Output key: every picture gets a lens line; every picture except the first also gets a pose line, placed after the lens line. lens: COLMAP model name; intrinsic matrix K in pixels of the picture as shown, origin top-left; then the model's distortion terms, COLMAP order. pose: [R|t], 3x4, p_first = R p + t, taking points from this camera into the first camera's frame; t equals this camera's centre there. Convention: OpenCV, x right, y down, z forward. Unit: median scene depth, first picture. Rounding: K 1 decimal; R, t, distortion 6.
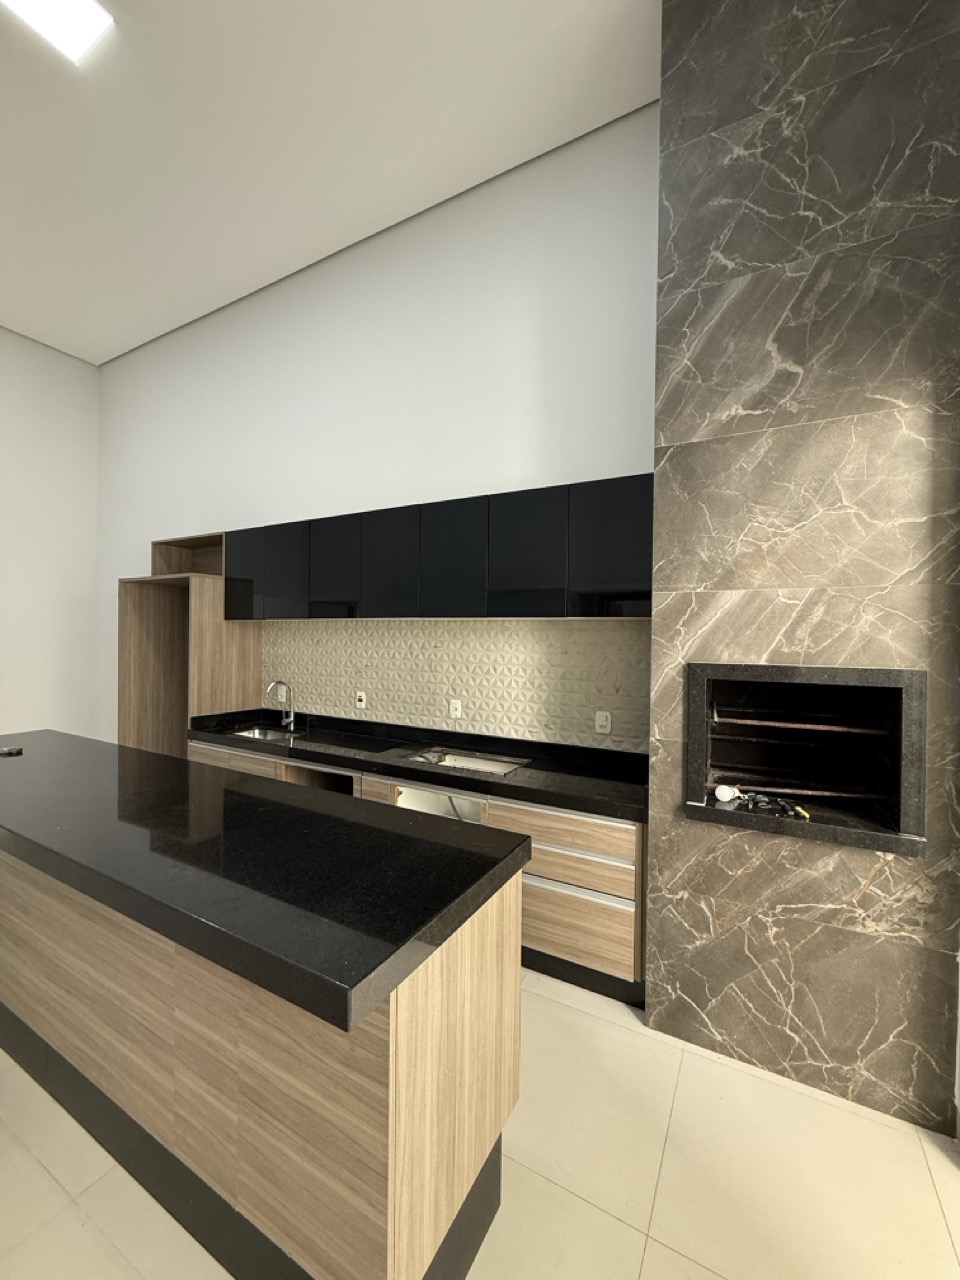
lens RADIAL K [[510.1, 0, 480.0], [0, 510.1, 640.0], [0, 0, 1]] dist [0.001106, -0.000209]
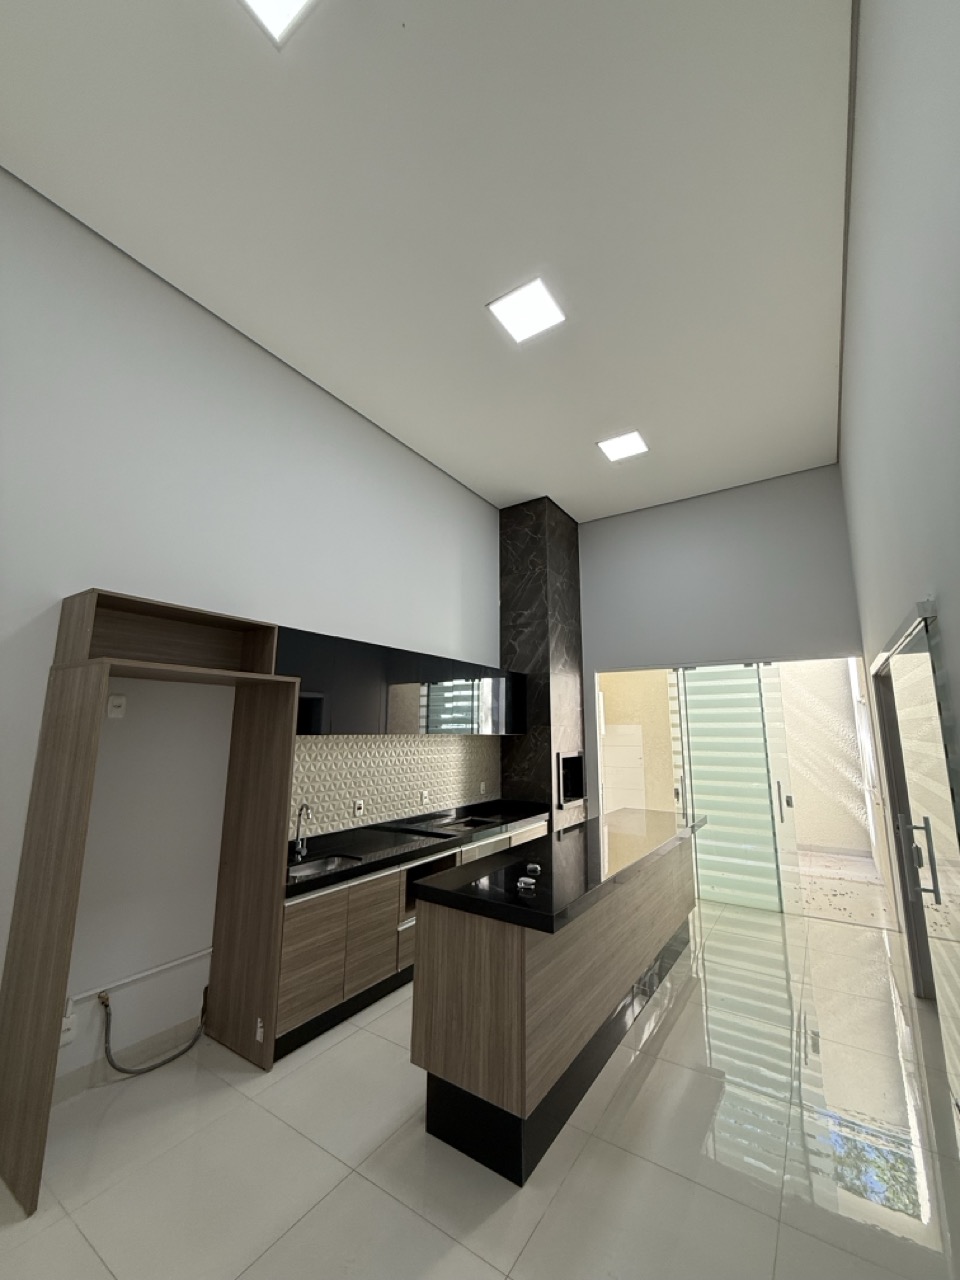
lens RADIAL K [[510.1, 0, 480.0], [0, 510.1, 640.0], [0, 0, 1]] dist [0.001106, -0.000209]
pose [[0.087900, 0.169301, 0.981637, -1.349099], [0.014804, 0.985120, -0.171228, -0.046326], [-0.996019, 0.029583, 0.084086, 0.641944]]
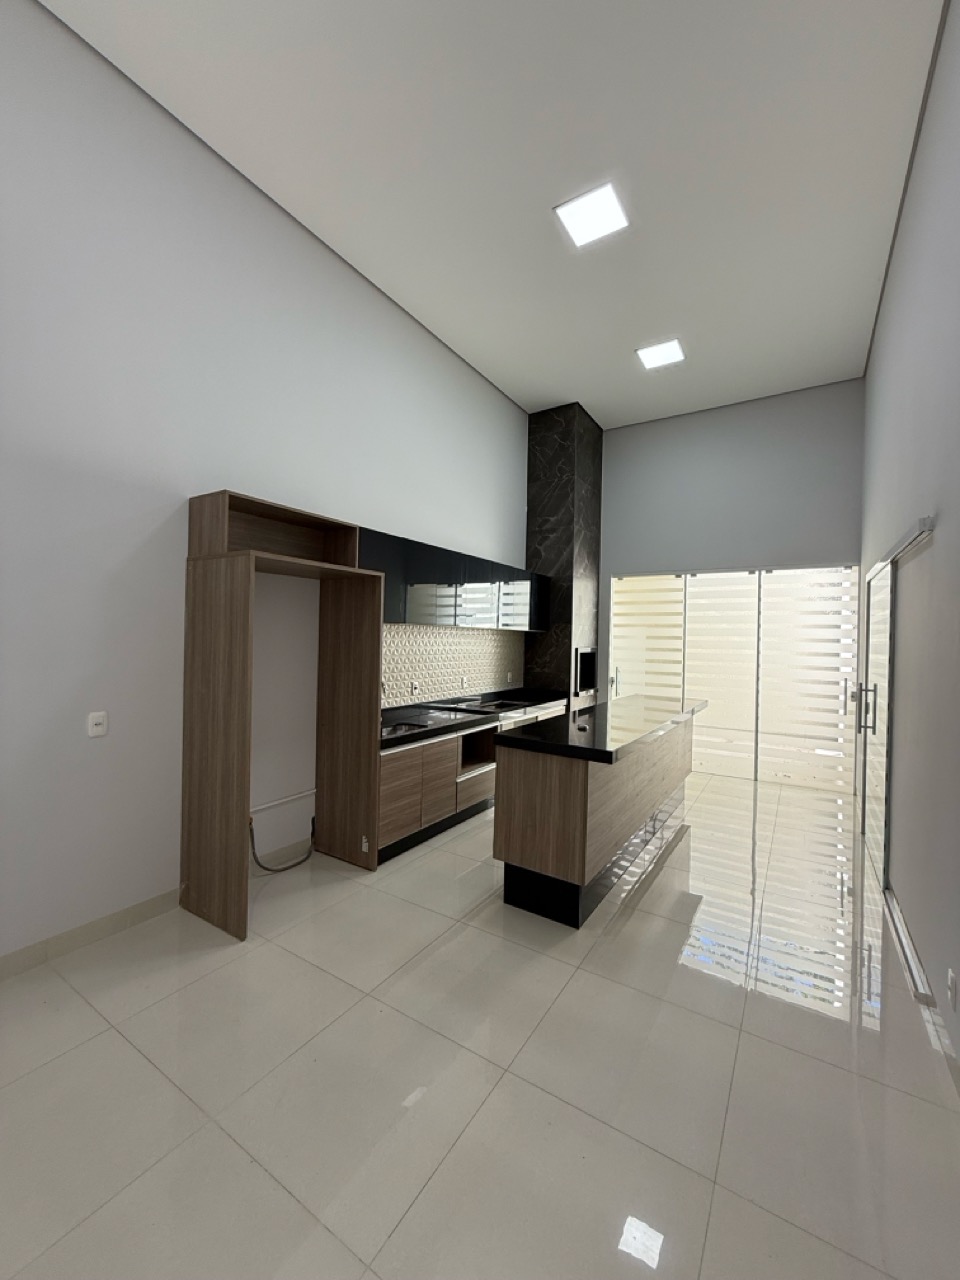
lens RADIAL K [[510.1, 0, 480.0], [0, 510.1, 640.0], [0, 0, 1]] dist [0.001106, -0.000209]
pose [[0.064059, -0.010651, 0.997889, -1.496439], [-0.001588, 0.999941, 0.010775, -0.016529], [-0.997945, -0.002275, 0.064038, 0.761027]]
